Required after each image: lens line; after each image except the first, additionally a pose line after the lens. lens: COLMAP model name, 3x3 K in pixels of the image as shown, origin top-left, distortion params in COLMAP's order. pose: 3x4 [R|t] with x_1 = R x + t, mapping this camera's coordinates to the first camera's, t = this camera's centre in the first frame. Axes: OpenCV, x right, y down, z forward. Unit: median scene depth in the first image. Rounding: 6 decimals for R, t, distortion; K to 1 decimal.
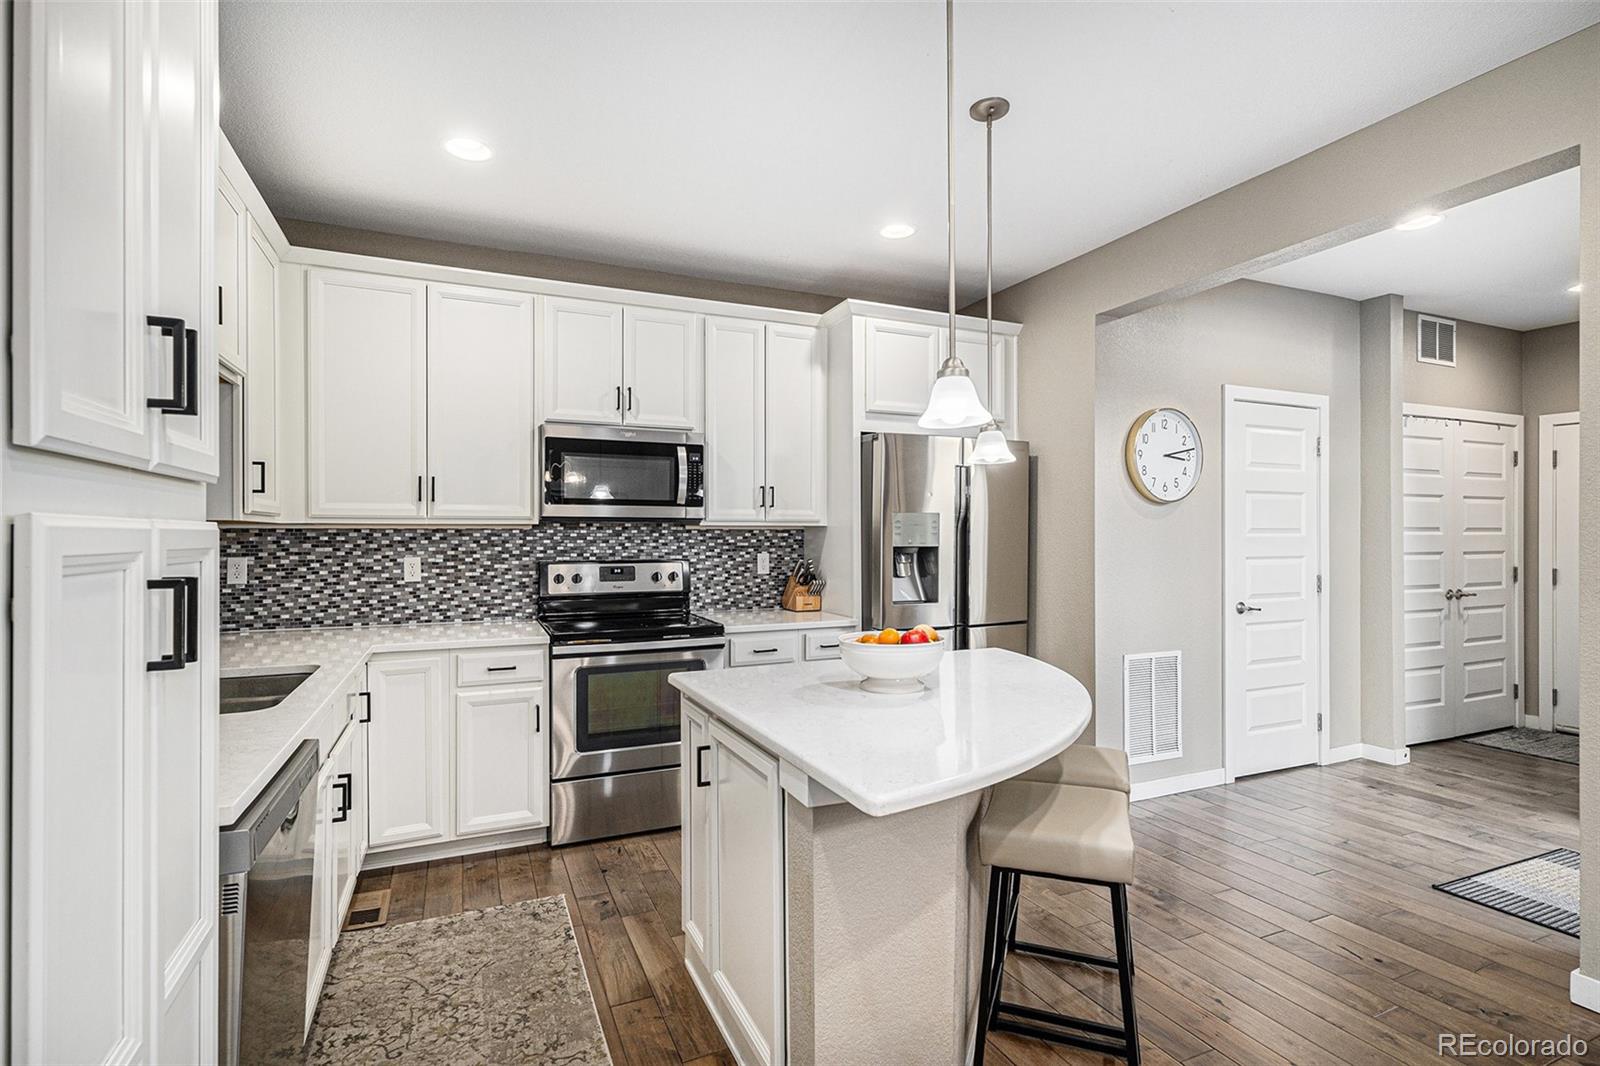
lens RADIAL K [[756.3, 0, 788.1], [0, 756.3, 539.1], [0, 0, 1]] dist [0.018277, -0.000165]
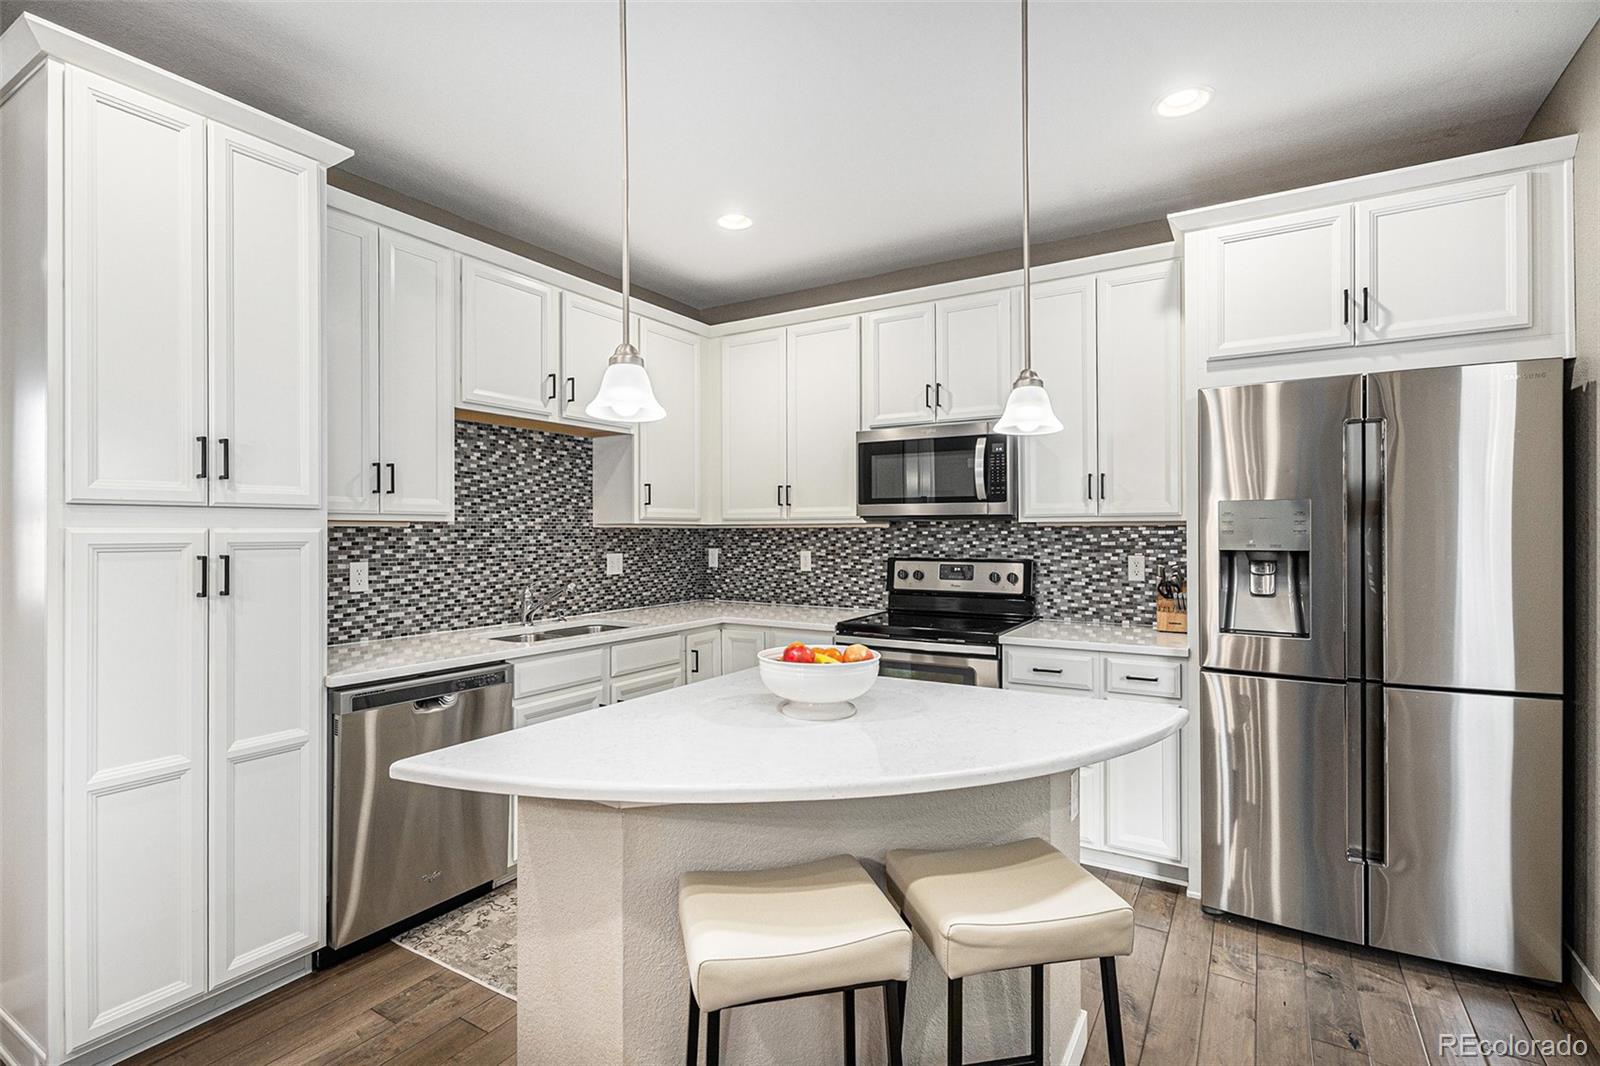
lens RADIAL K [[758.3, 0, 813.4], [0, 758.3, 534.8], [0, 0, 1]] dist [0.005814, 0.001756]
pose [[0.584220, 0.003693, -0.811587, 0.493025], [-0.001271, 0.999993, 0.003635, -0.006625], [0.811595, -0.001092, 0.584220, 0.289253]]
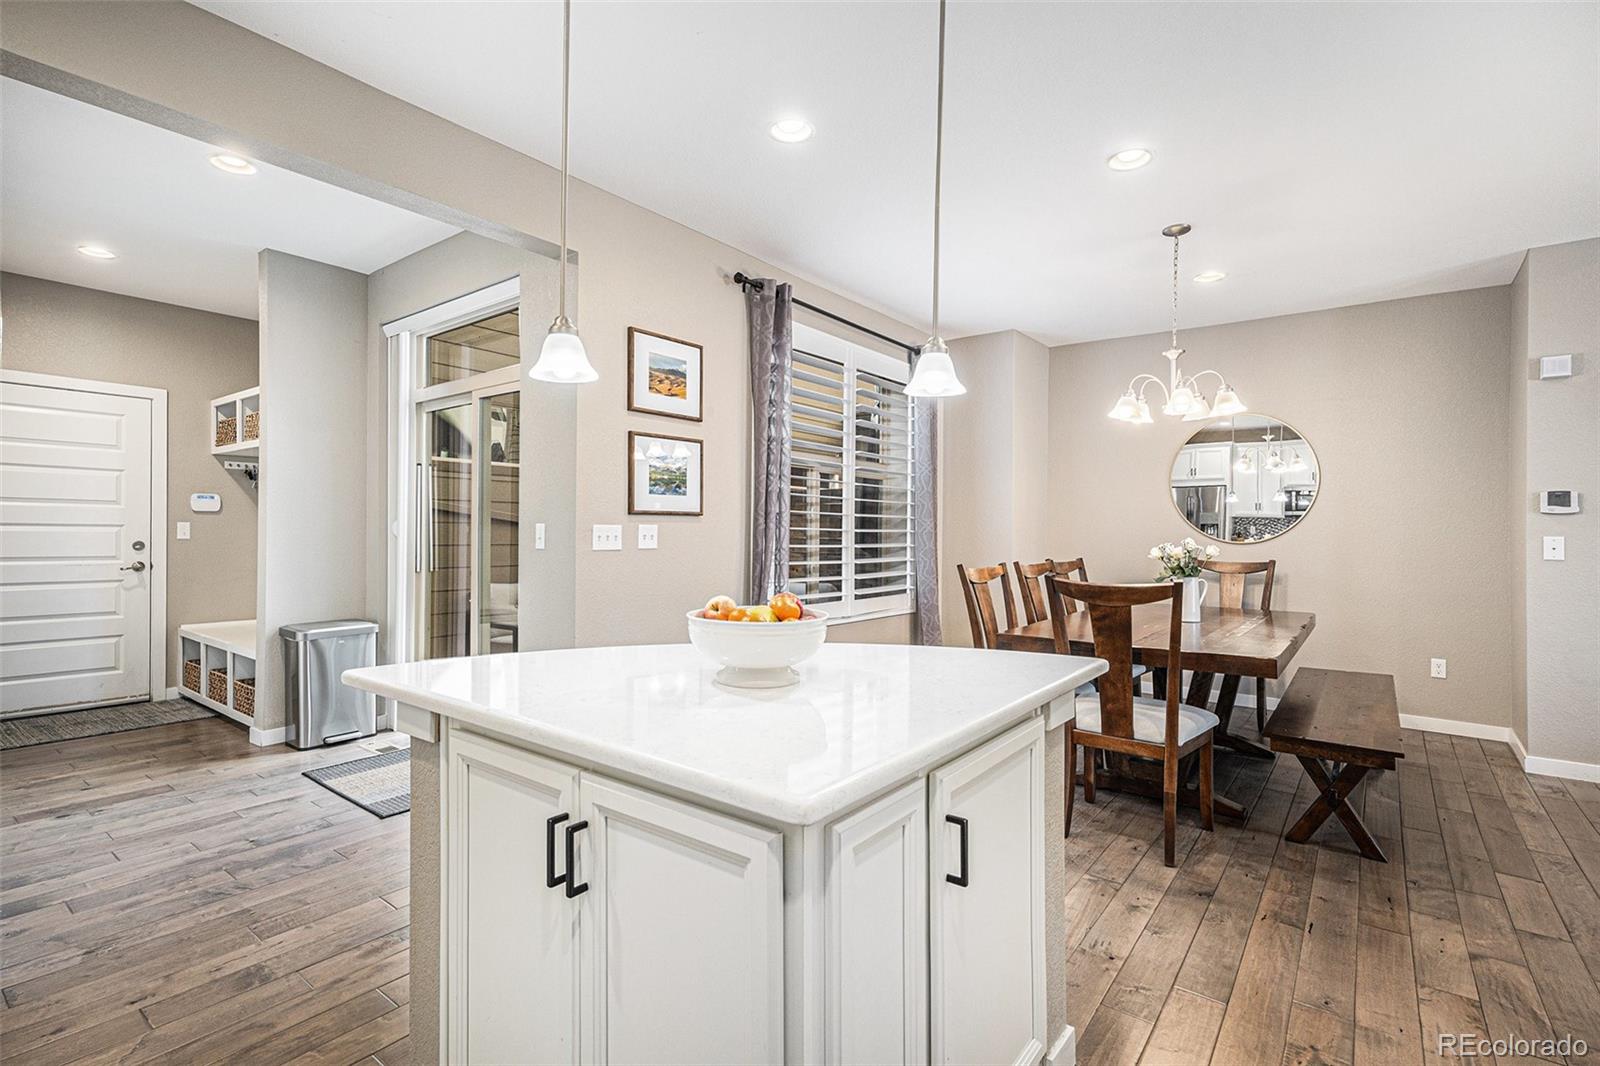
lens RADIAL K [[758.3, 0, 769.3], [0, 758.3, 537.9], [0, 0, 1]] dist [0.005814, 0.001756]
pose [[-0.473649, -0.006111, 0.880692, -0.314068], [-0.005605, 0.999977, 0.003924, 0.027597], [-0.880696, -0.003078, -0.473673, 0.794759]]
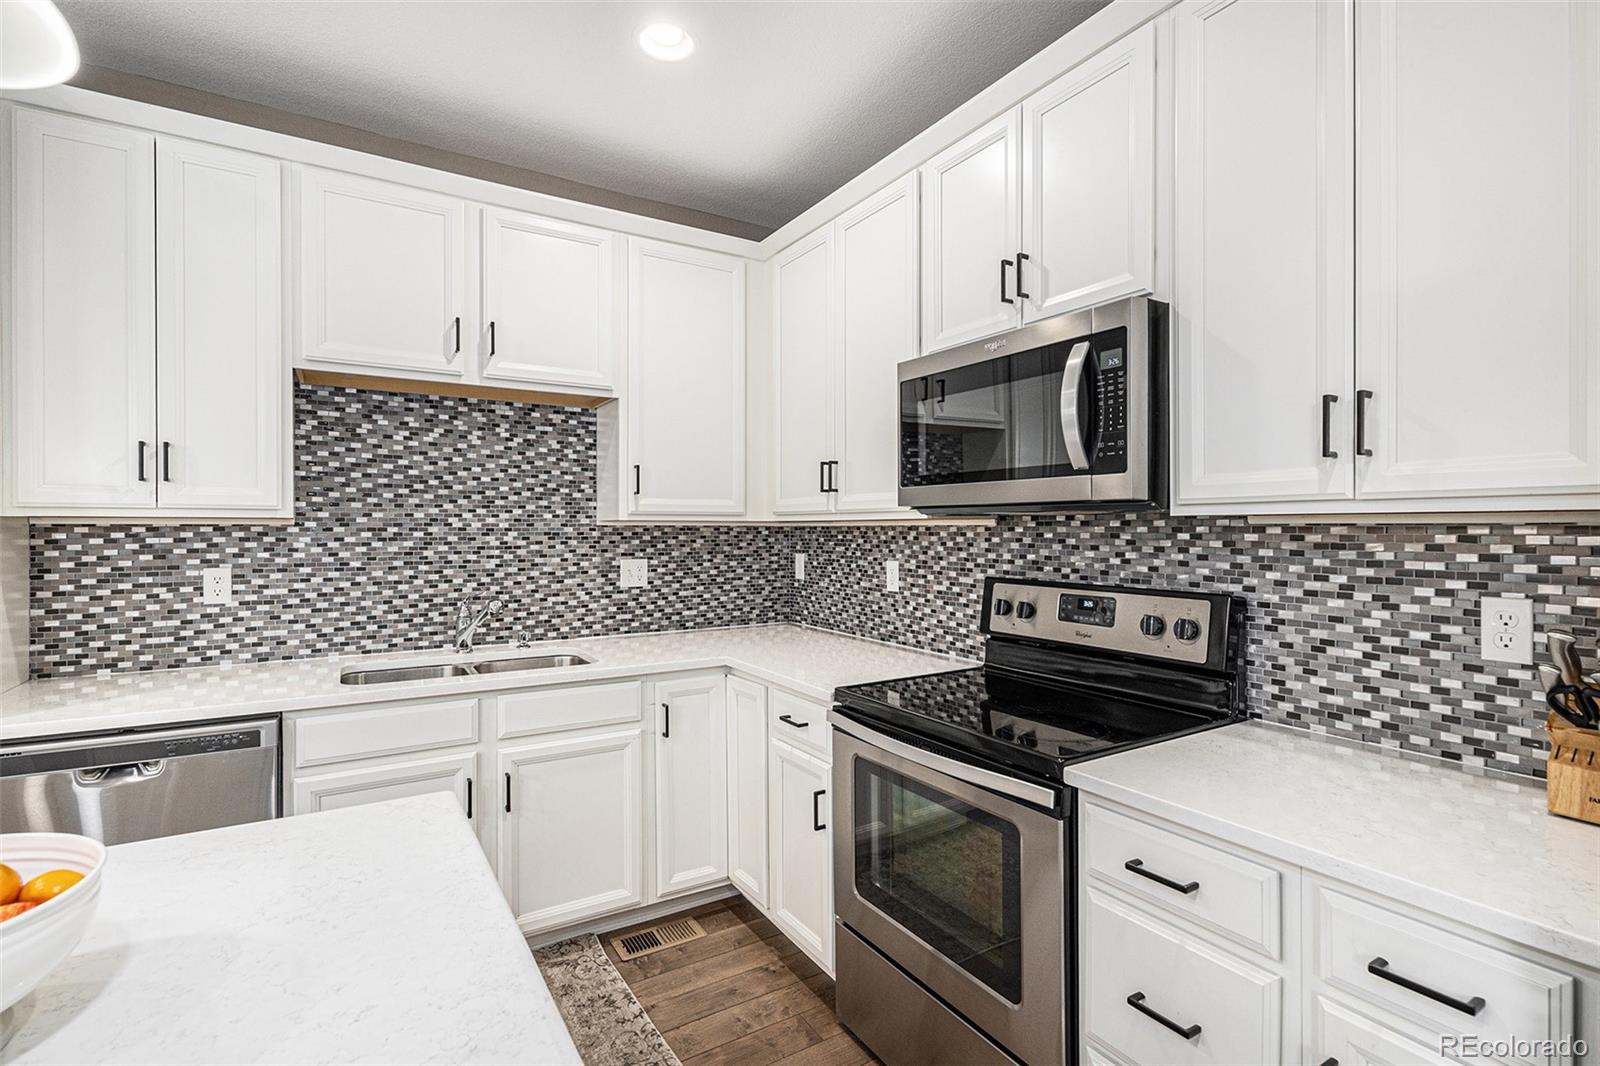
lens RADIAL K [[758.3, 0, 797.3], [0, 758.3, 534.4], [0, 0, 1]] dist [0.005814, 0.001756]
pose [[0.139581, 0.009706, -0.990163, 0.284804], [-0.004265, 0.999949, 0.009201, -0.011337], [0.990201, 0.002939, 0.139615, 0.768491]]
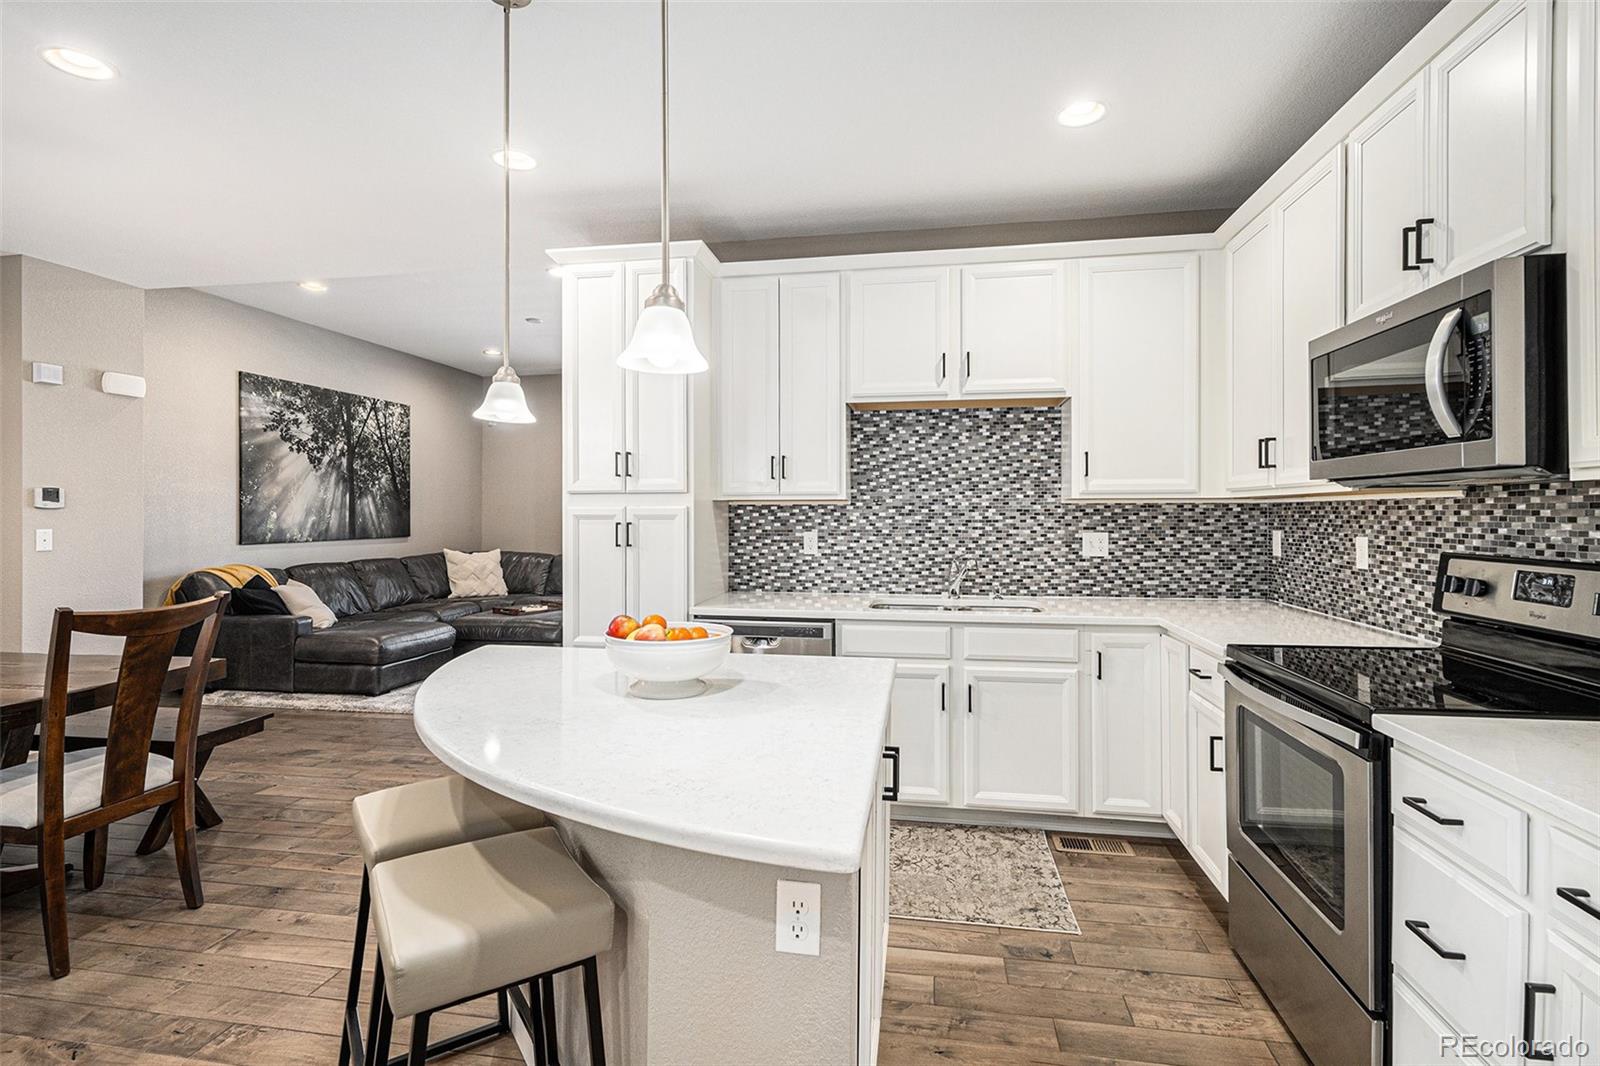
lens RADIAL K [[758.3, 0, 802.2], [0, 758.3, 512.2], [0, 0, 1]] dist [0.005814, 0.001756]
pose [[-0.540802, 0.001804, -0.841148, 0.448318], [0.000636, 0.999998, 0.001736, -0.002928], [0.841150, 0.000403, -0.540802, 0.918521]]
